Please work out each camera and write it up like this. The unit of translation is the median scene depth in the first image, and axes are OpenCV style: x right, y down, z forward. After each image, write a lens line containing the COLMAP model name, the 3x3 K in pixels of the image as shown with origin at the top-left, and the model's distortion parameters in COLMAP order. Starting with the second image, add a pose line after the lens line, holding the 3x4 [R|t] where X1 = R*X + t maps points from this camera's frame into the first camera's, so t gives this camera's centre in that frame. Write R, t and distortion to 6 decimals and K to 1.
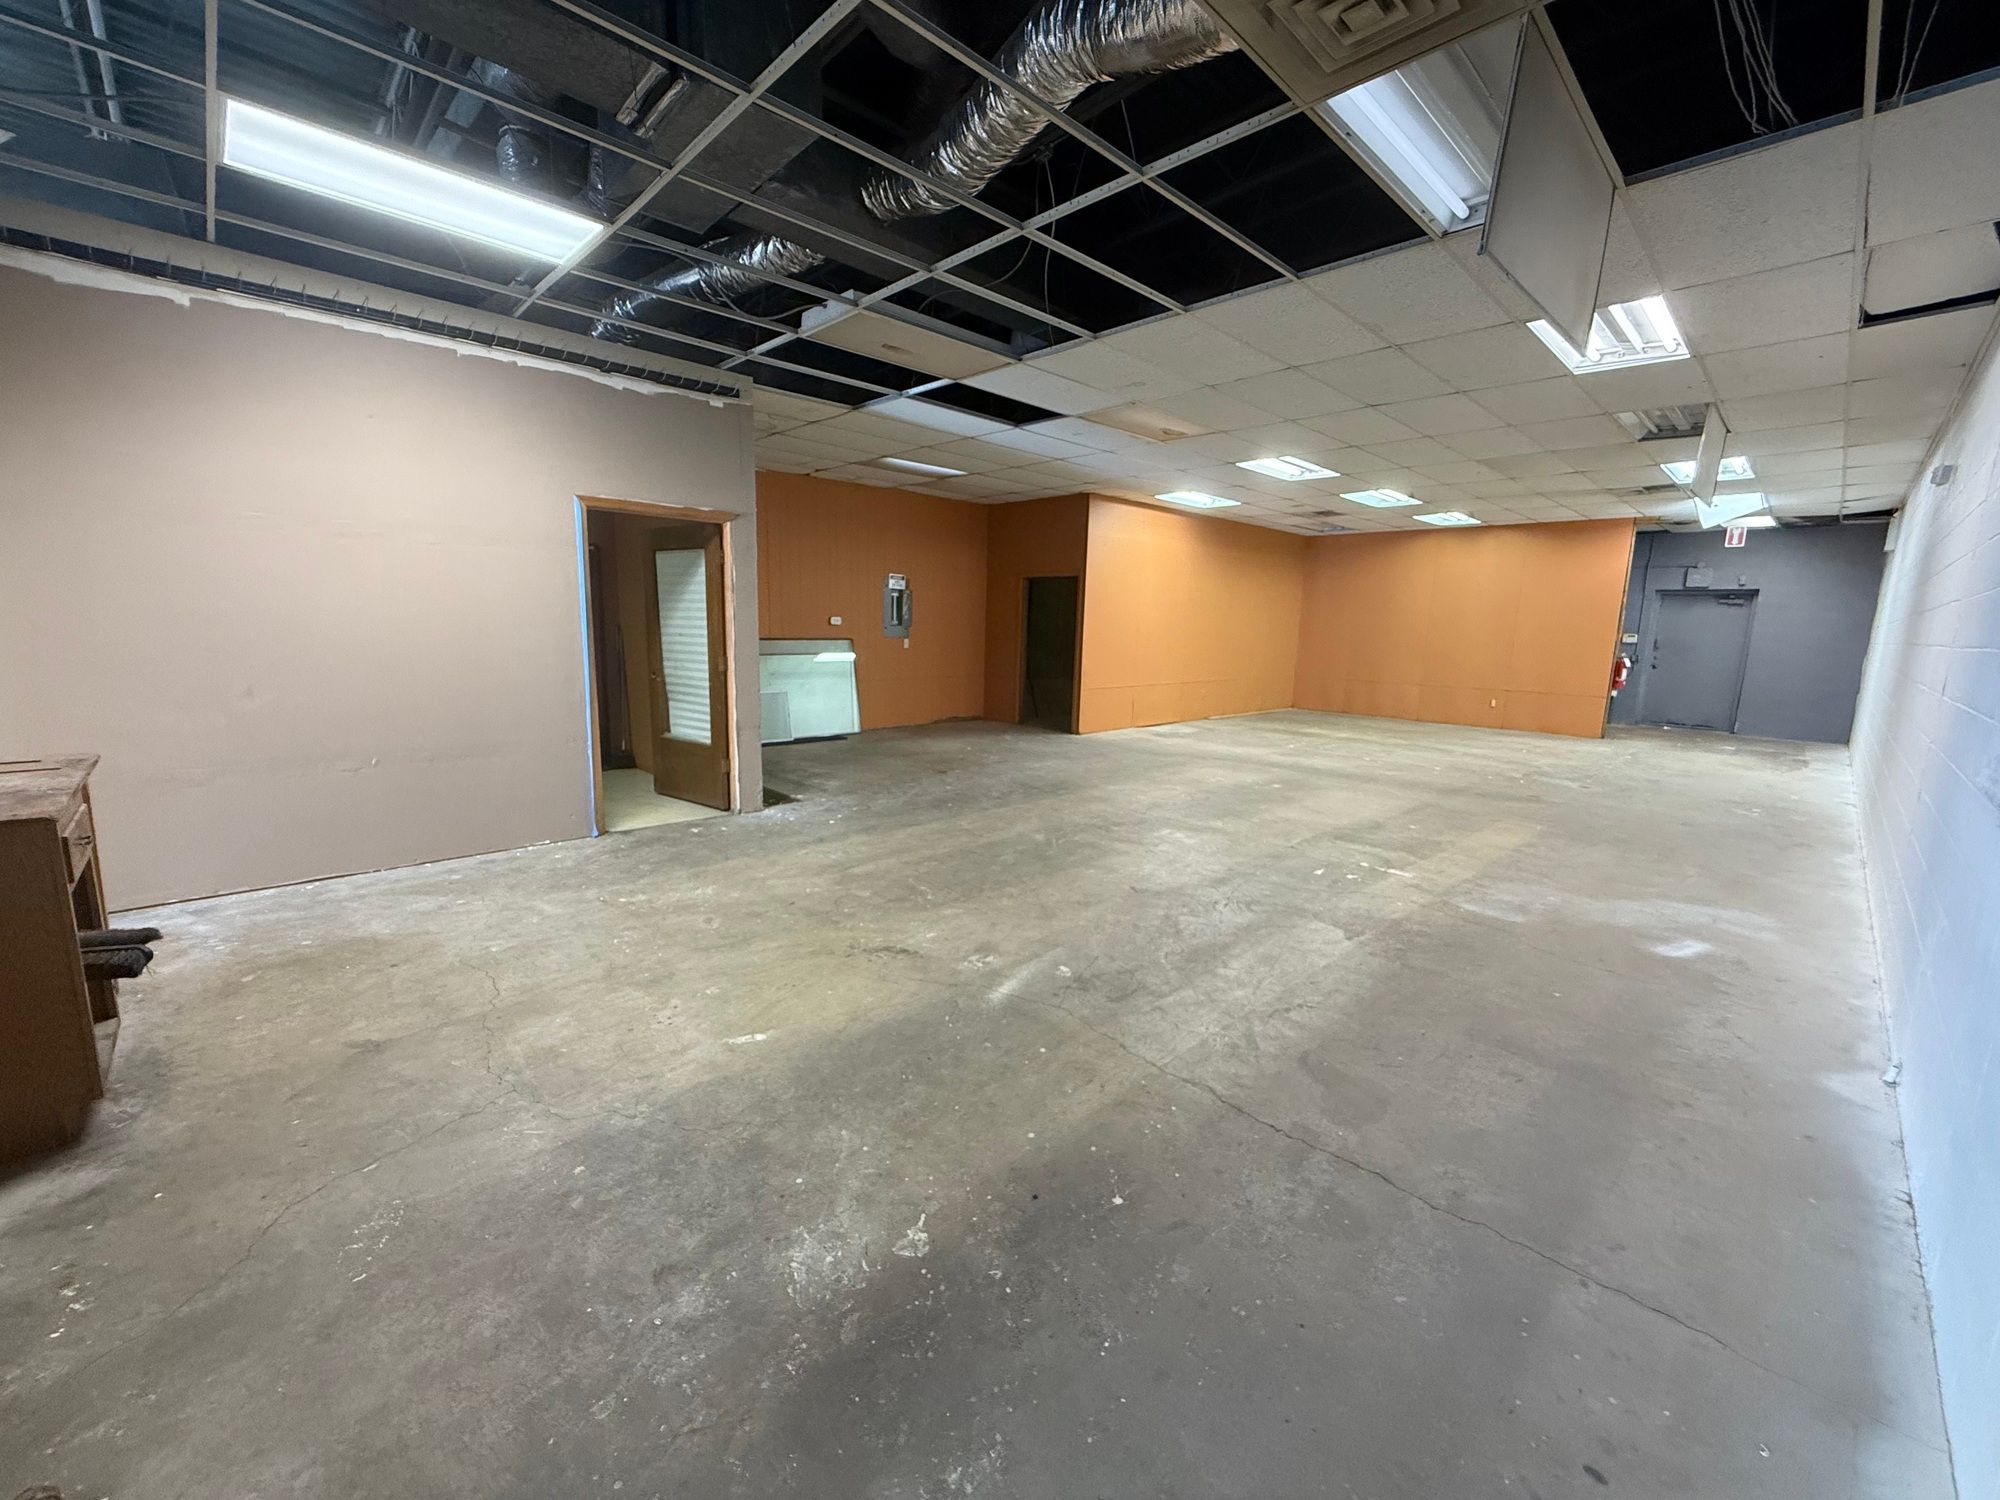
lens RADIAL K [[802.3, 0, 994.6], [0, 802.3, 751.9], [0, 0, 1]] dist [-0.007777, 0.000189]
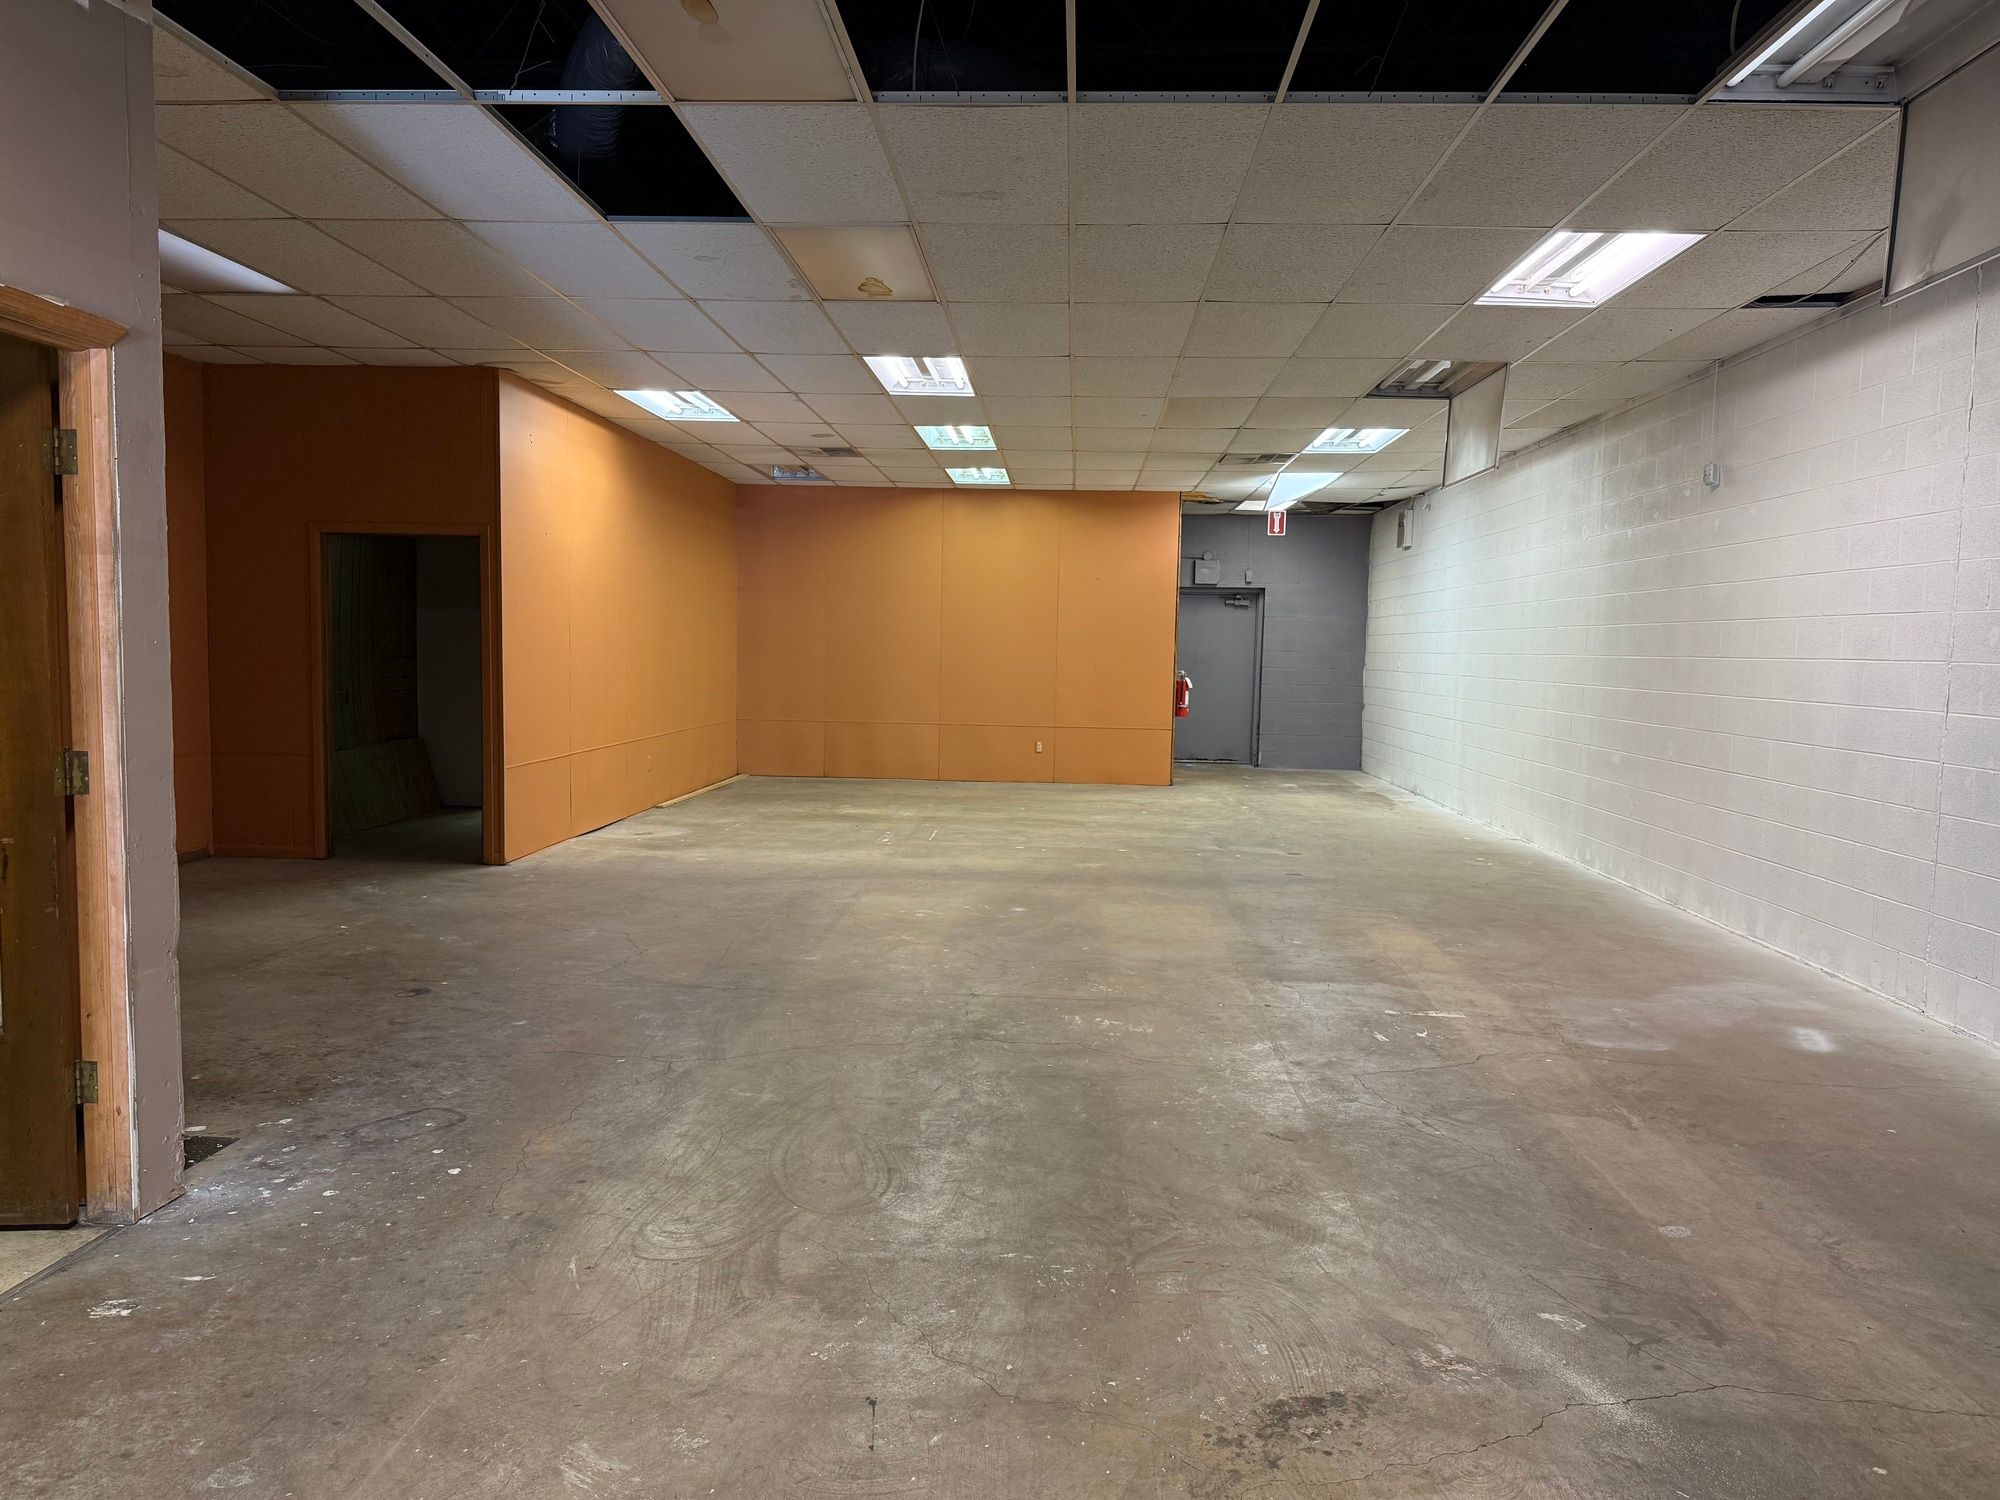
lens RADIAL K [[1397.9, 0, 997.7], [0, 1397.9, 767.7], [0, 0, 1]] dist [0.027277, -0.025820]
pose [[0.727701, -0.069714, 0.682342, -0.471721], [0.109086, 0.993922, -0.014789, -0.065571], [-0.677164, 0.085196, 0.730884, 0.339116]]
